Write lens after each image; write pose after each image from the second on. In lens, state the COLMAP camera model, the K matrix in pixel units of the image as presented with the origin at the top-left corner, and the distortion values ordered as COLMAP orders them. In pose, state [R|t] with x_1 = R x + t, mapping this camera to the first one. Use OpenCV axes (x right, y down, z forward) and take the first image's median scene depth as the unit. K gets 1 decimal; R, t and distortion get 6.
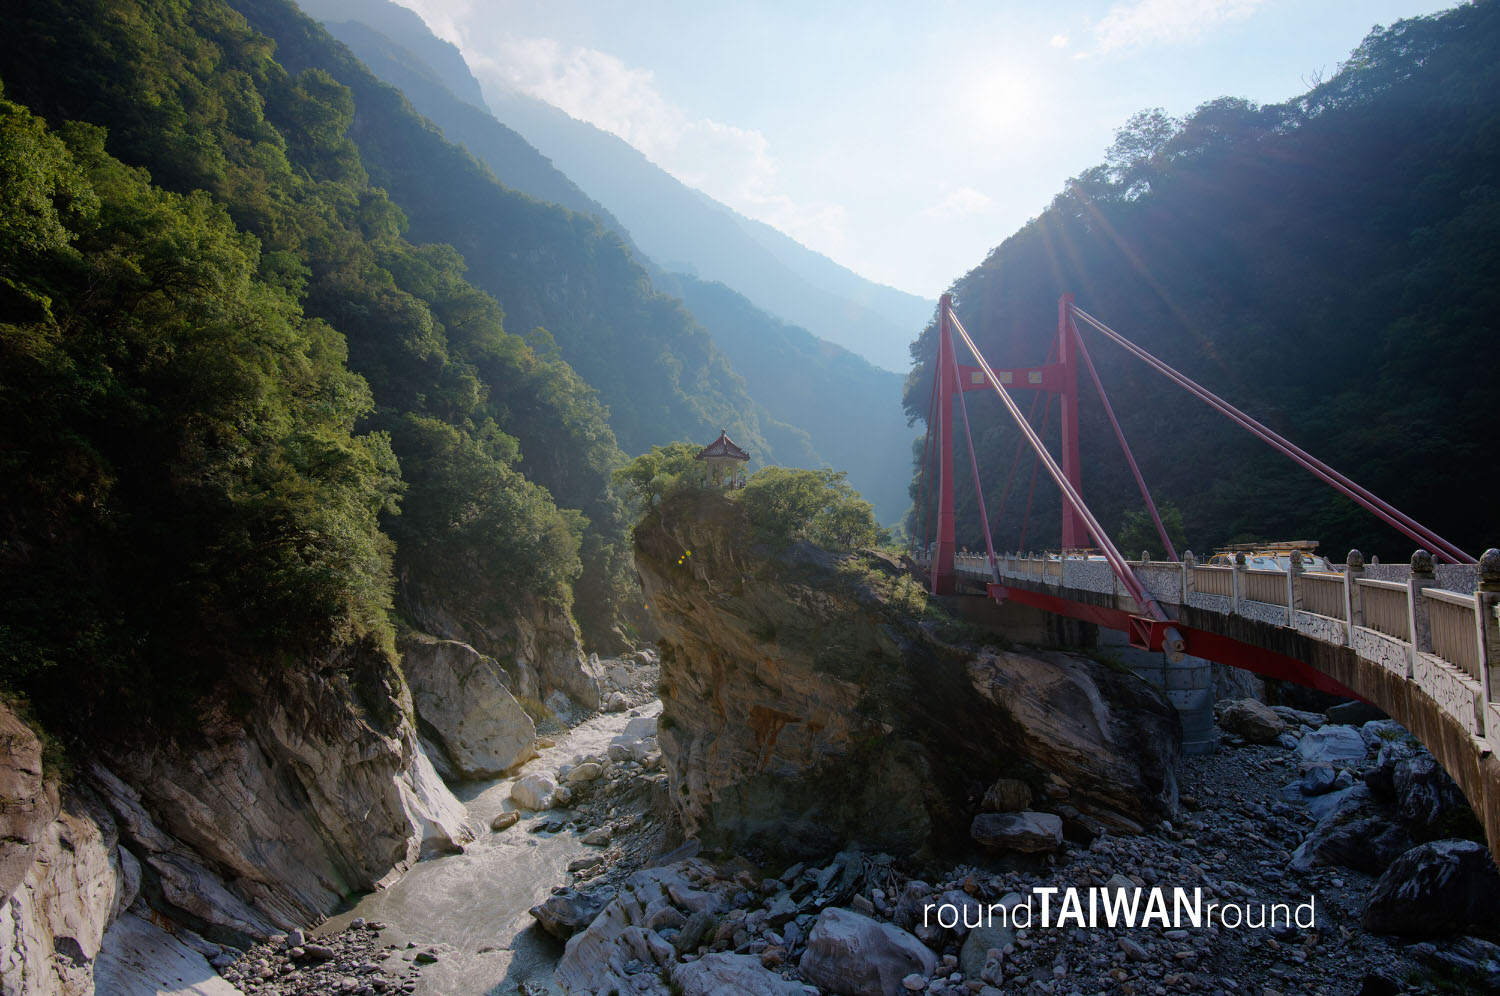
lens RADIAL K [[811.1, 0, 758.2], [0, 811.1, 453.3], [0, 0, 1]] dist [-0.000670, -0.020644]
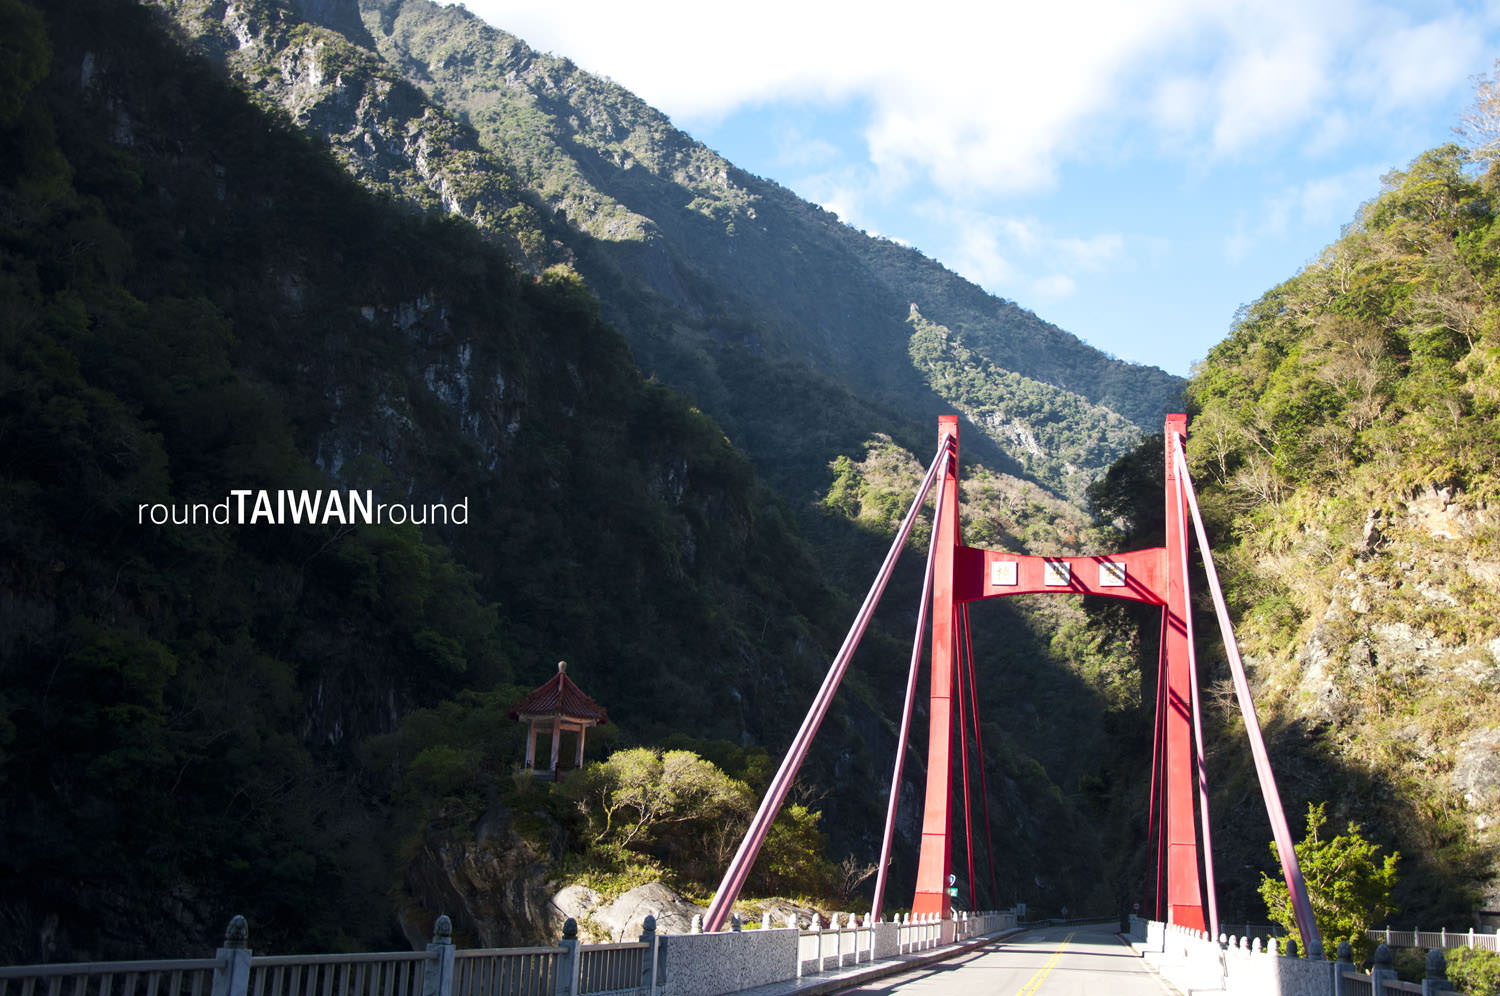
lens RADIAL K [[1630.1, 0, 770.9], [0, 1630.1, 496.5], [0, 0, 1]] dist [0.011273, 0.000000]
pose [[0.997235, 0.007406, -0.073944, 0.196180], [-0.016374, 0.992466, -0.121425, -0.011689], [0.072487, 0.122300, 0.989843, -0.061543]]
